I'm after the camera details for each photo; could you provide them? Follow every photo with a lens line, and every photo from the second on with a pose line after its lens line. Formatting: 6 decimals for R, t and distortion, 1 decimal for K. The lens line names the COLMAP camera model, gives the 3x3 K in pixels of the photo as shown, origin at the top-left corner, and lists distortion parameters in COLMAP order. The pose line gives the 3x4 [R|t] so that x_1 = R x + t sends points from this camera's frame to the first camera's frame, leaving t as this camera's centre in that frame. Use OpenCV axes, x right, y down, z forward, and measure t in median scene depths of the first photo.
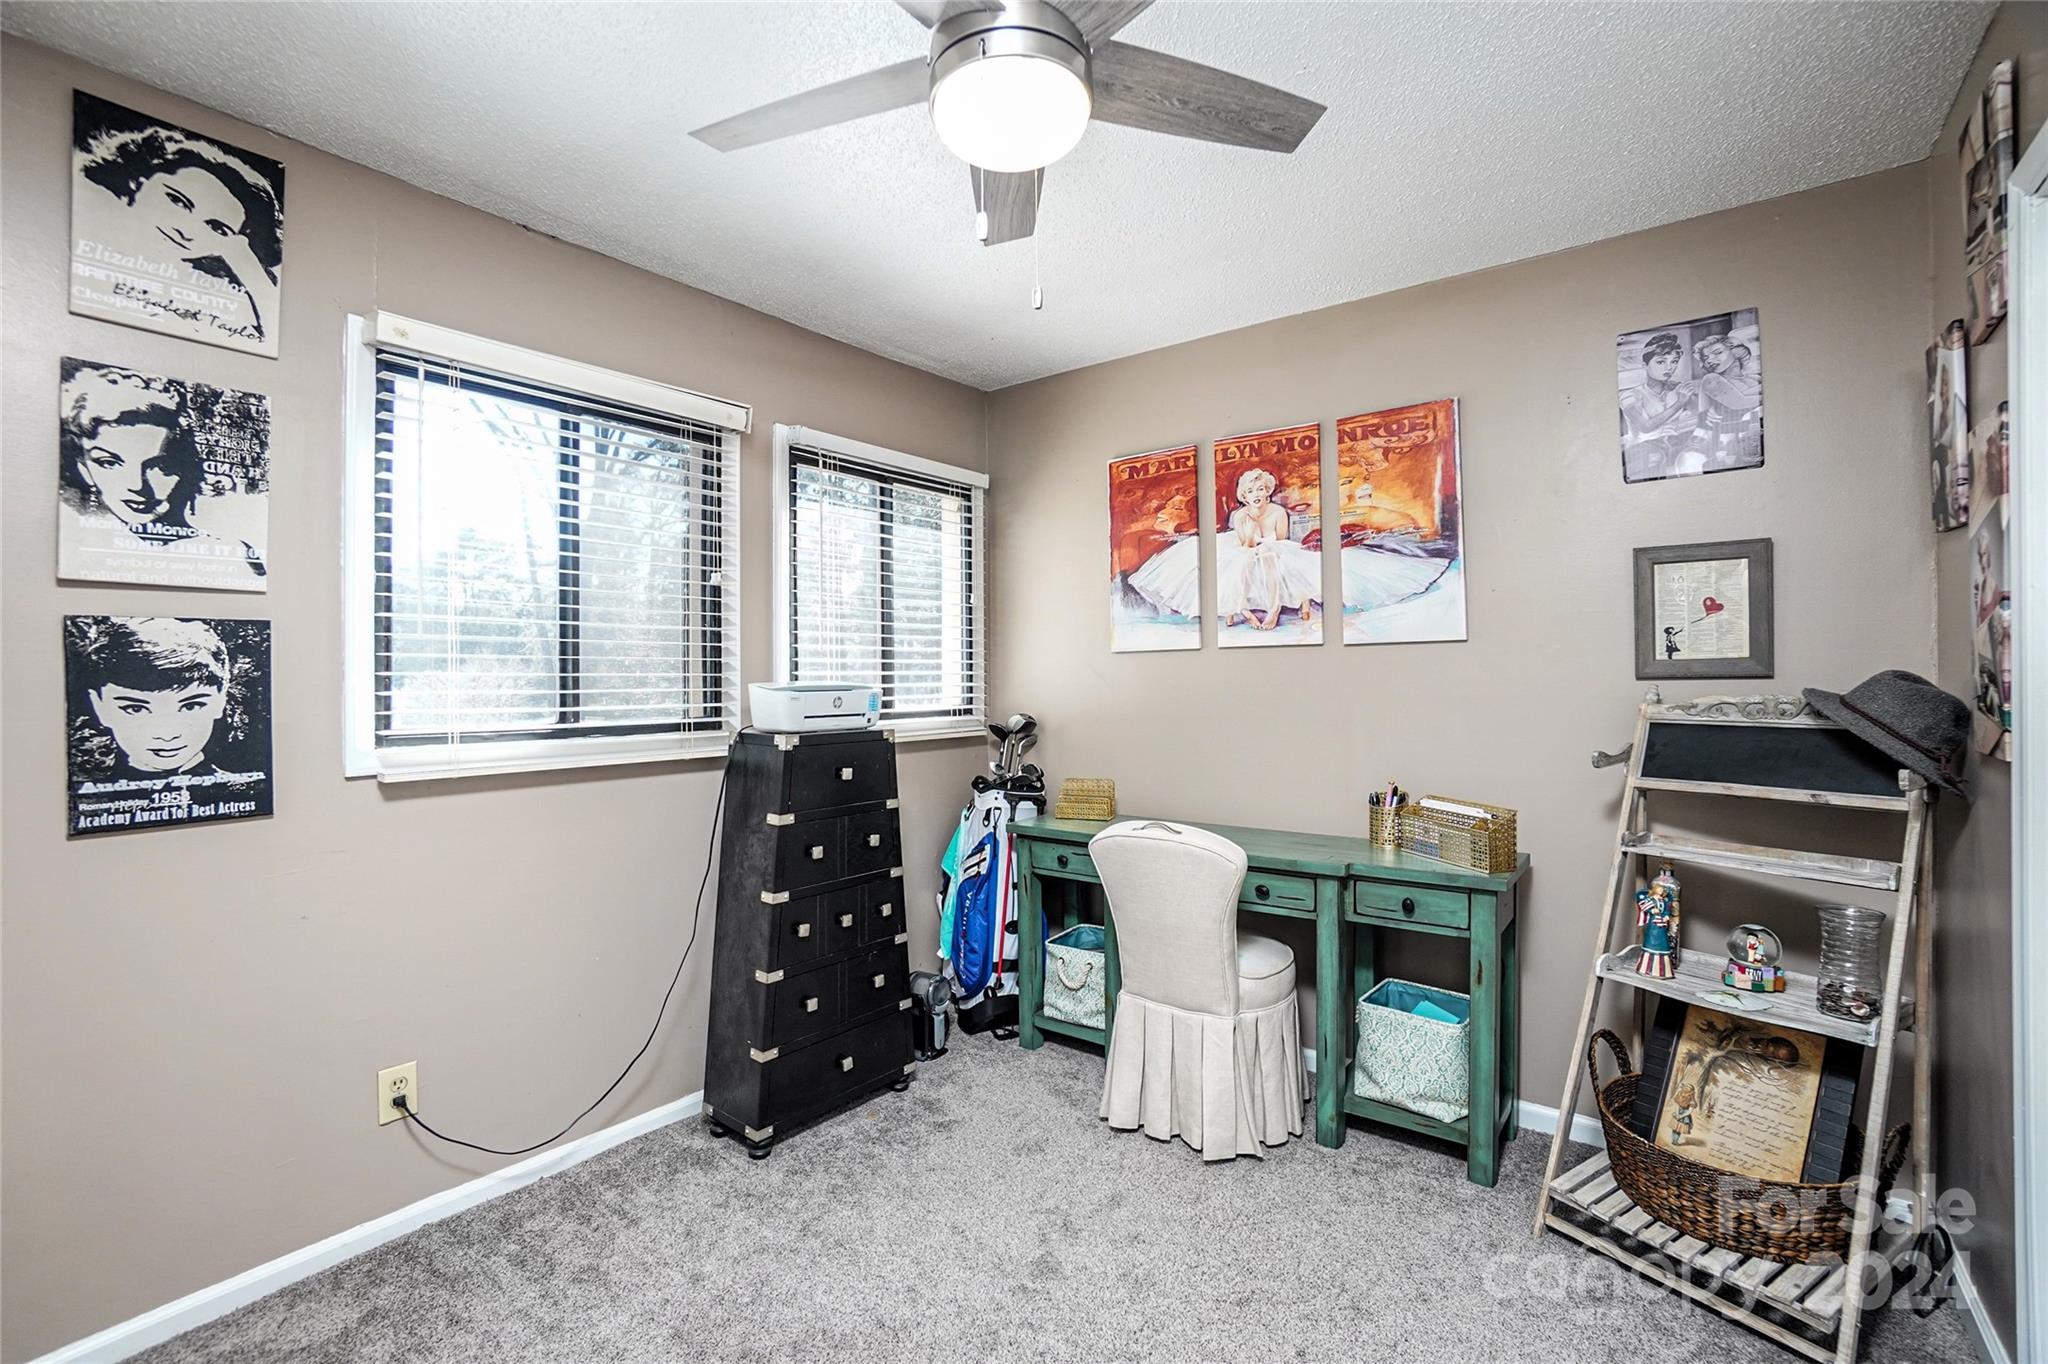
lens RADIAL K [[917.9, 0, 1000.9], [0, 917.9, 677.2], [0, 0, 1]] dist [-0.054843, 0.023108]
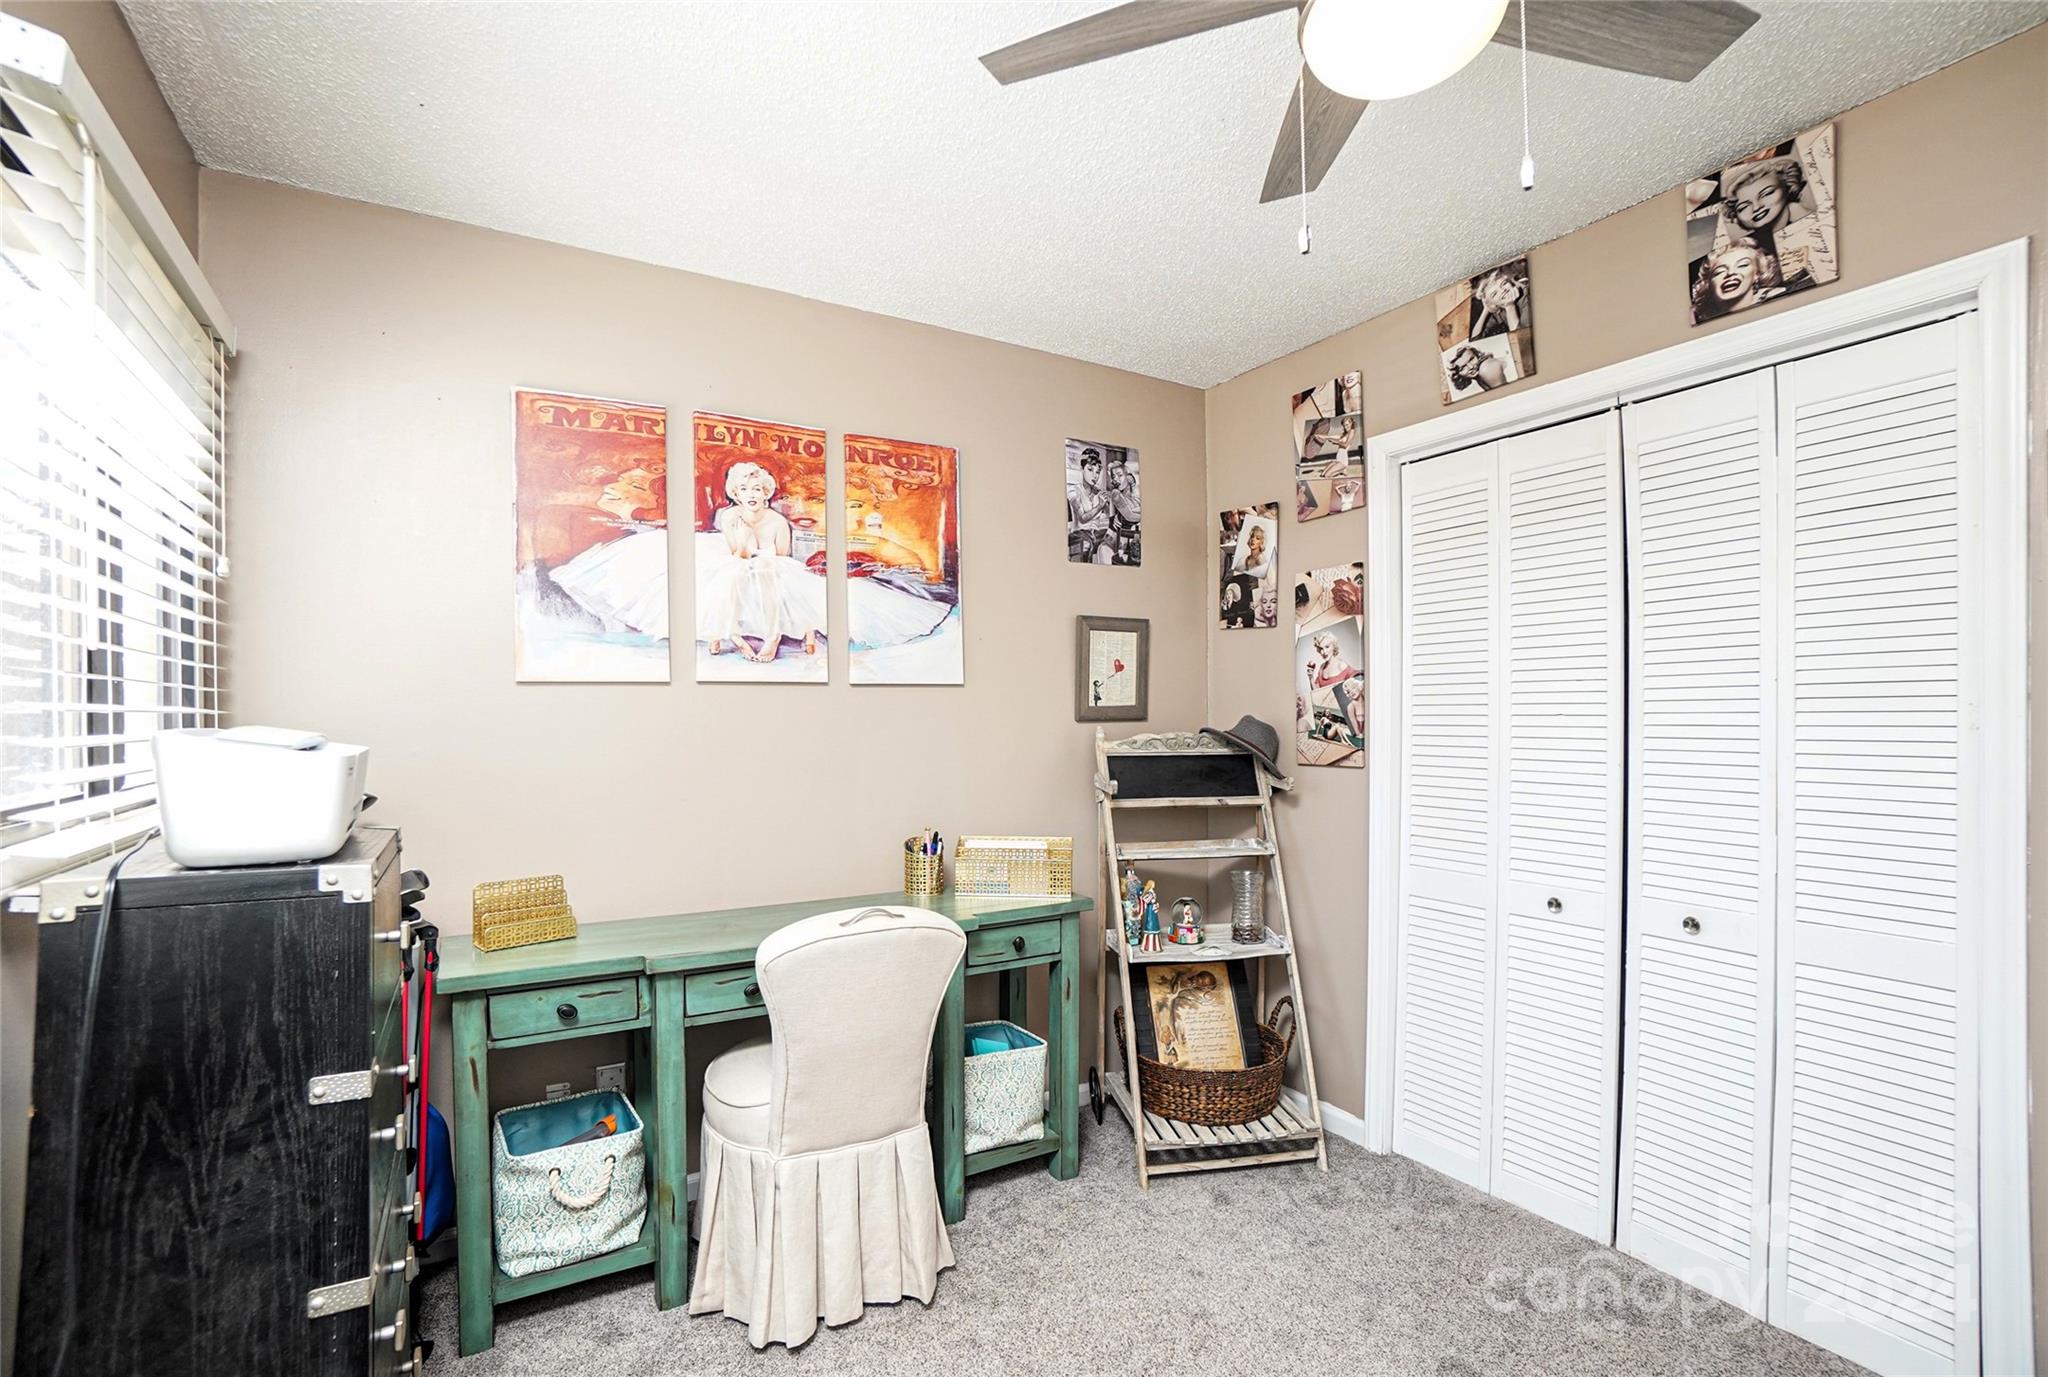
lens RADIAL K [[941.2, 0, 1027.5], [0, 941.2, 726.6], [0, 0, 1]] dist [-0.043903, 0.000125]
pose [[0.349435, -0.005212, 0.936946, -0.455019], [0.001457, 0.999986, 0.005019, 0.002152], [-0.936959, -0.000389, 0.349438, 0.529067]]
